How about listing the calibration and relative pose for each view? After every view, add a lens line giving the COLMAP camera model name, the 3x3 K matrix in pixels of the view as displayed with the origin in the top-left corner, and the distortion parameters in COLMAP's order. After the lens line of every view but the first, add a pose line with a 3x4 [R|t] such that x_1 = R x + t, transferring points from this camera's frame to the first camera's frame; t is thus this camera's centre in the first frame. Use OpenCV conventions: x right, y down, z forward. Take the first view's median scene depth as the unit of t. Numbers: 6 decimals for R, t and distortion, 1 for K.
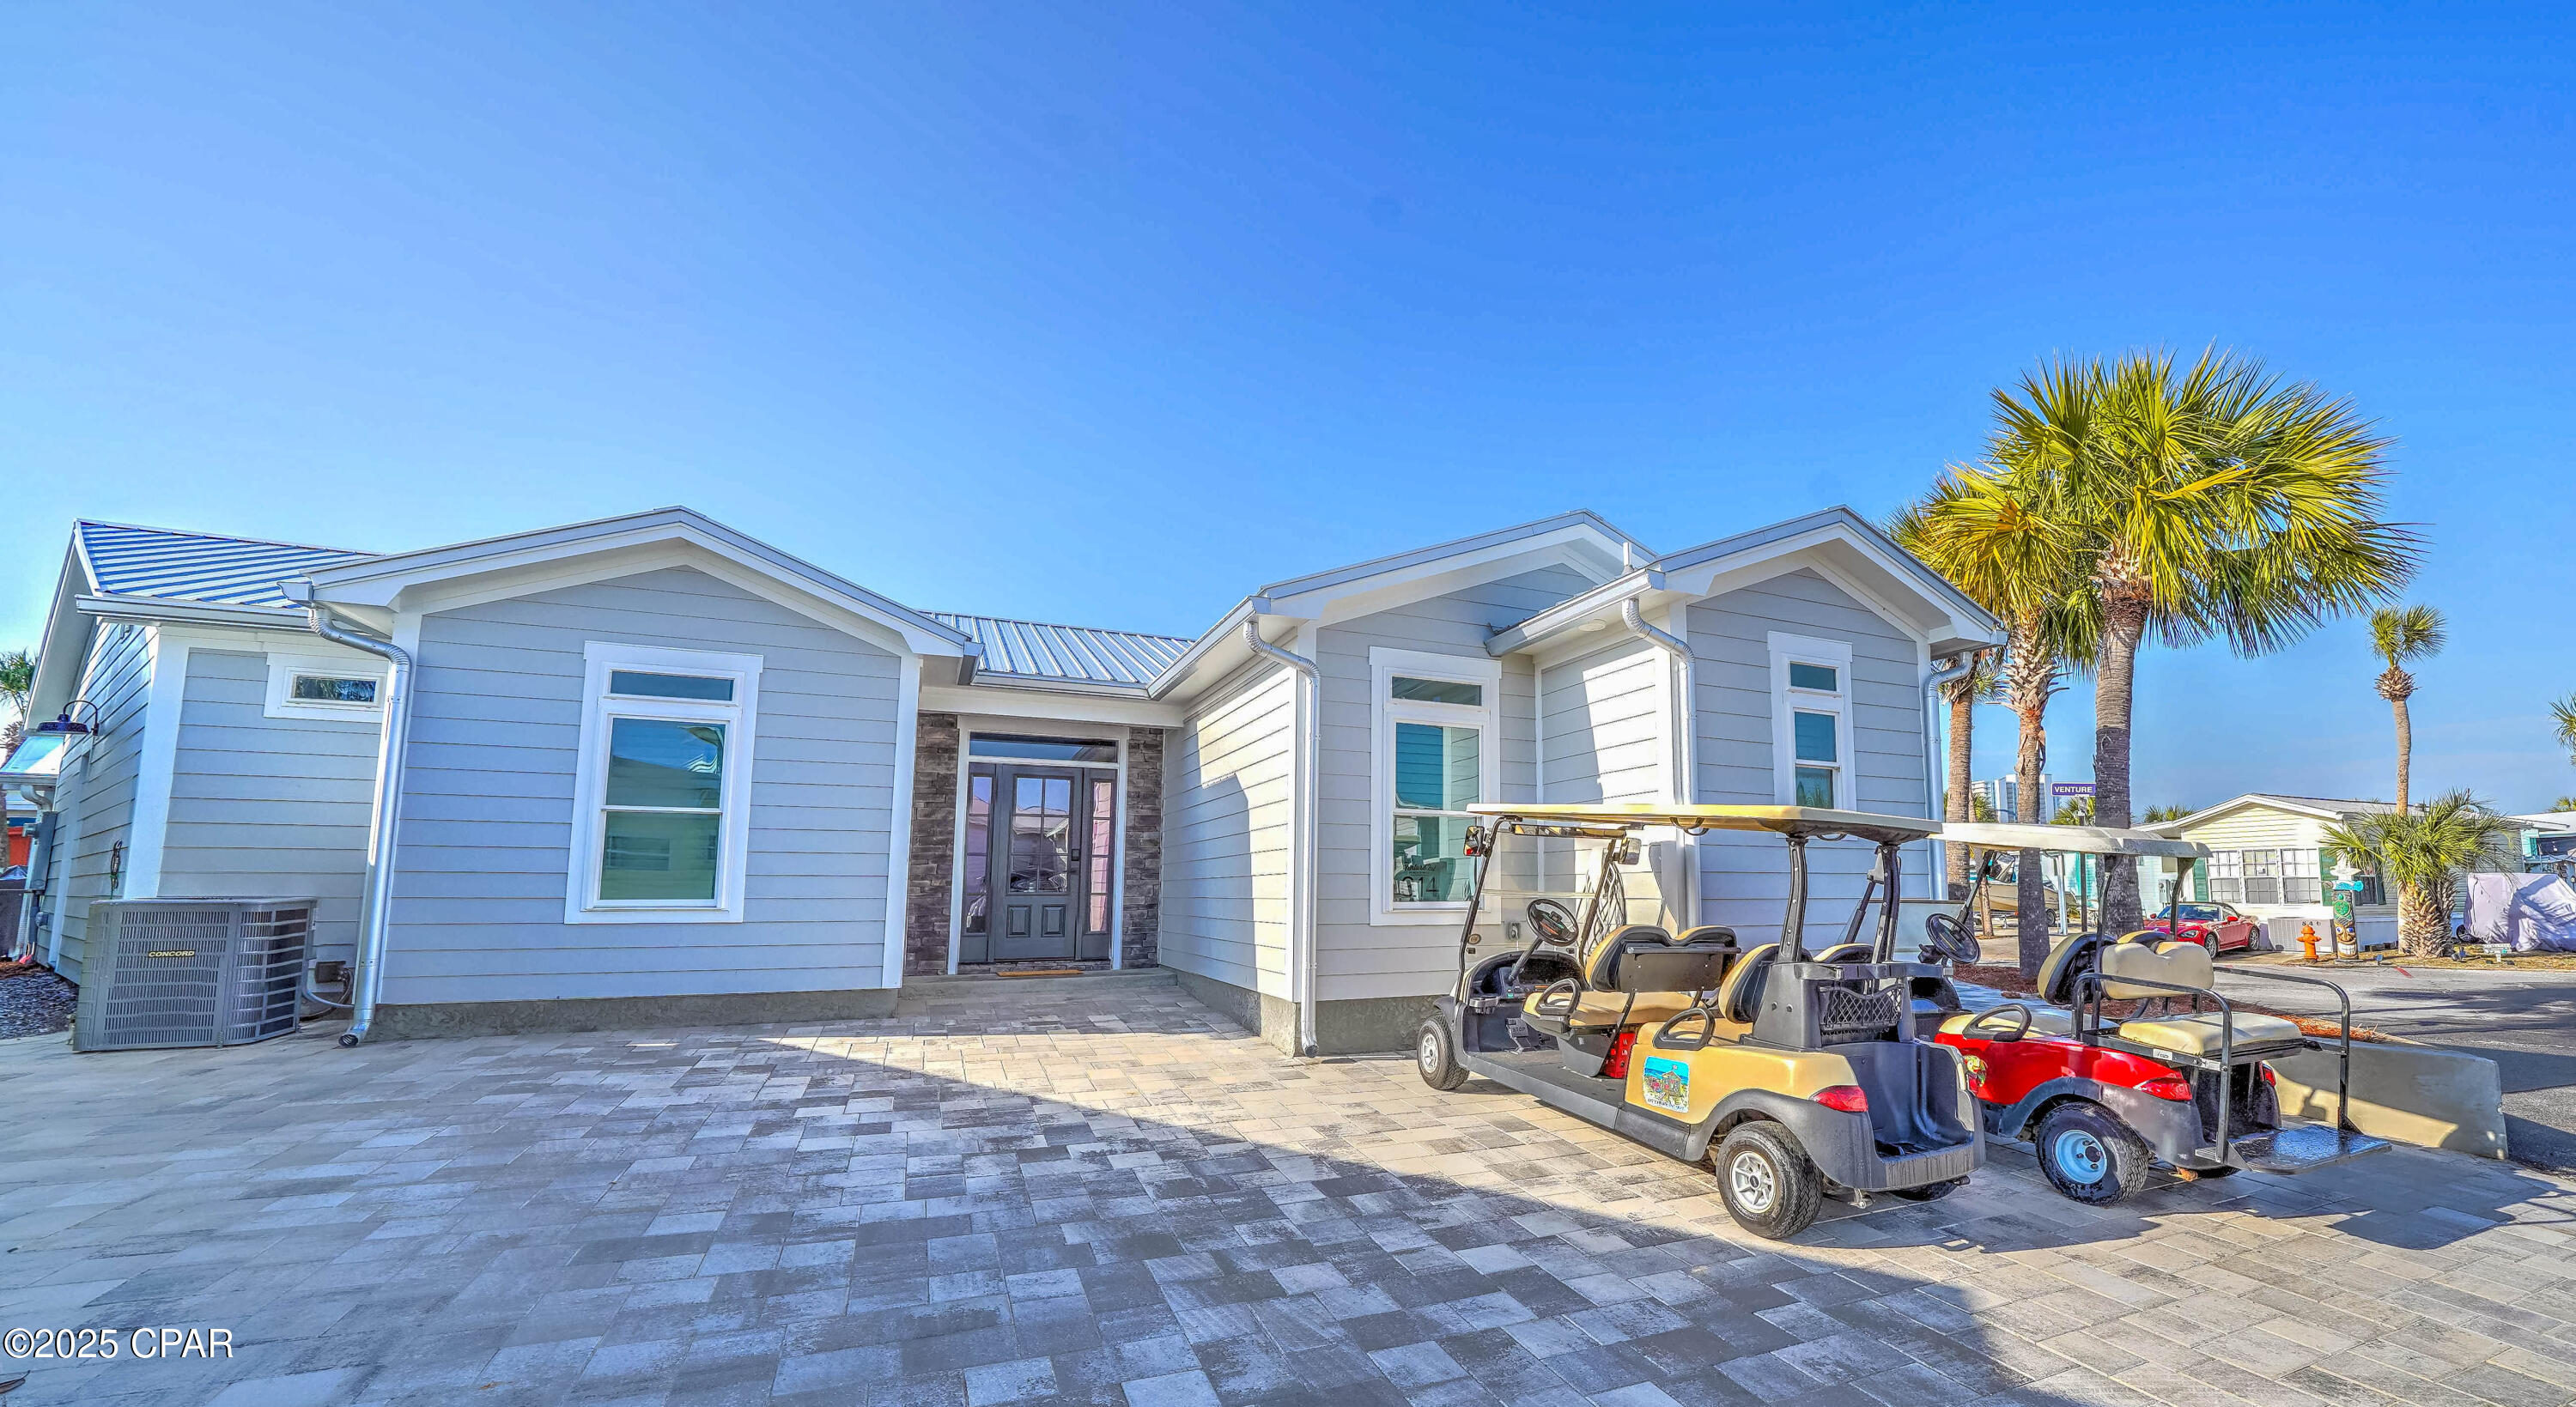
lens RADIAL K [[889.8, 0, 1291.6], [0, 889.8, 795.0], [0, 0, 1]] dist [-0.015704, 0.000178]
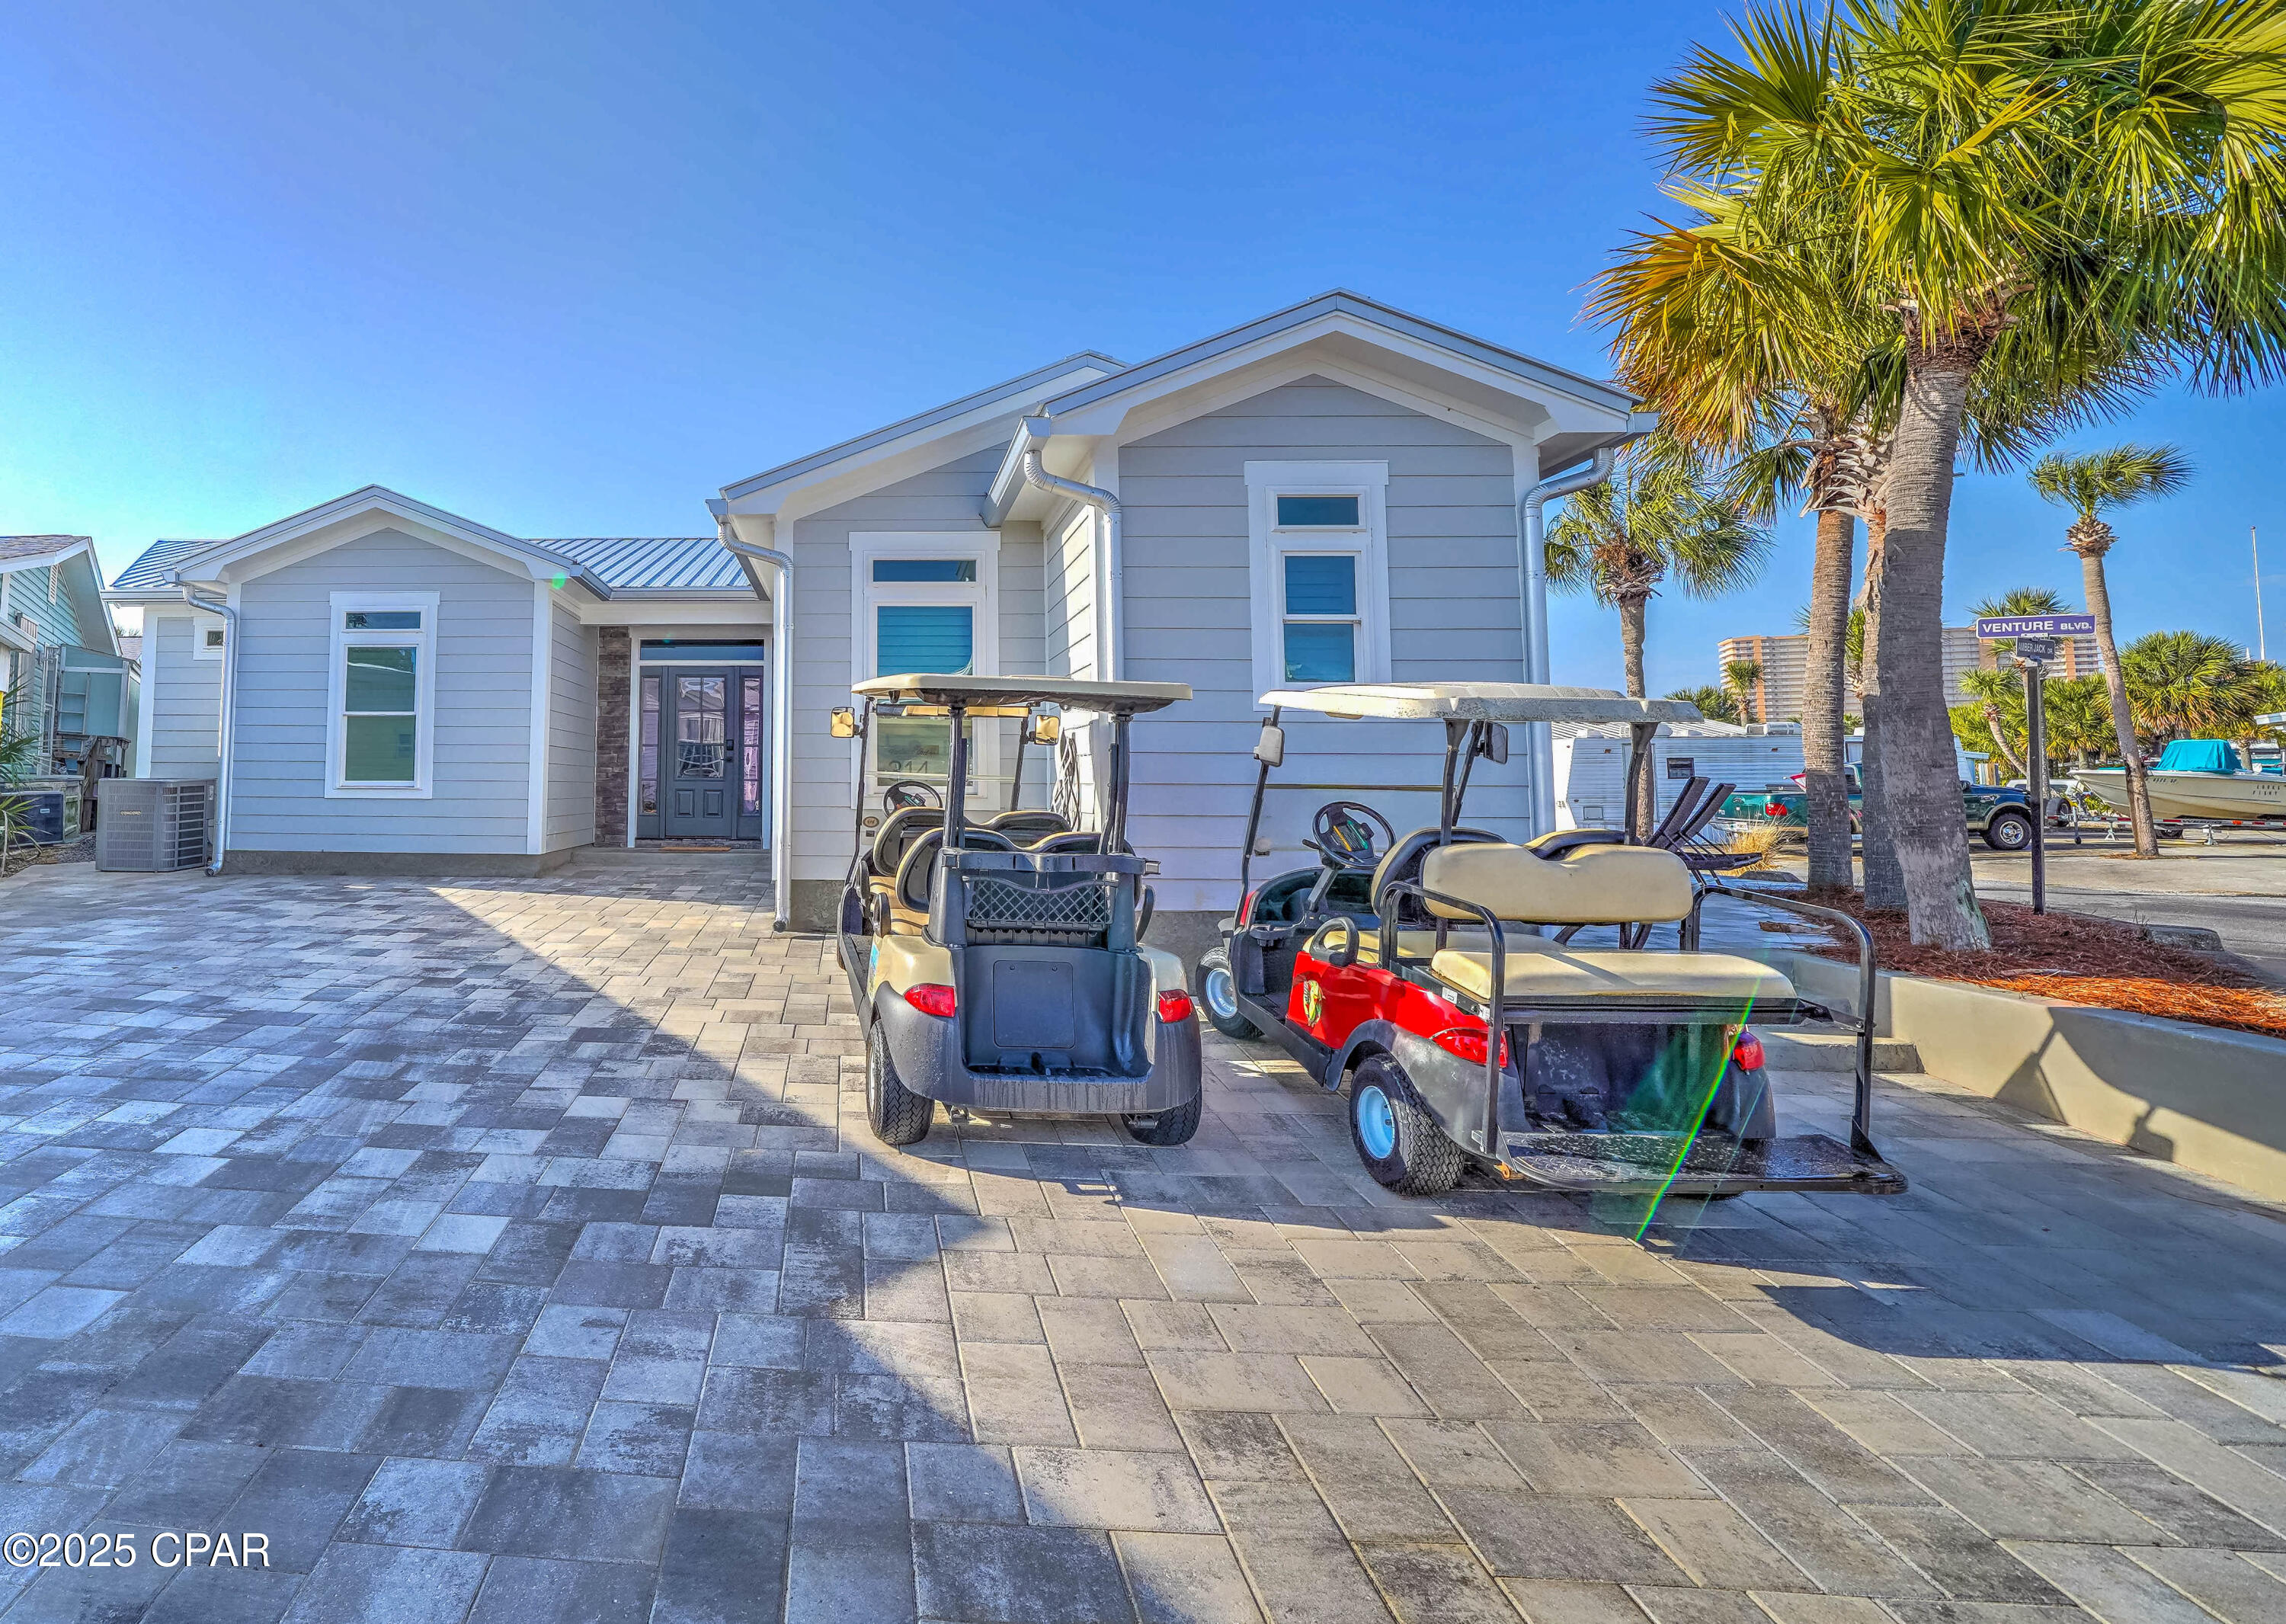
lens RADIAL K [[943.2, 0, 1142.2], [0, 943.2, 723.9], [0, 0, 1]] dist [-0.018010, -0.000011]
pose [[0.916243, -0.022585, -0.399987, 0.904640], [0.037134, 0.998899, 0.028660, 0.034204], [0.398899, -0.041113, 0.916073, 0.166870]]
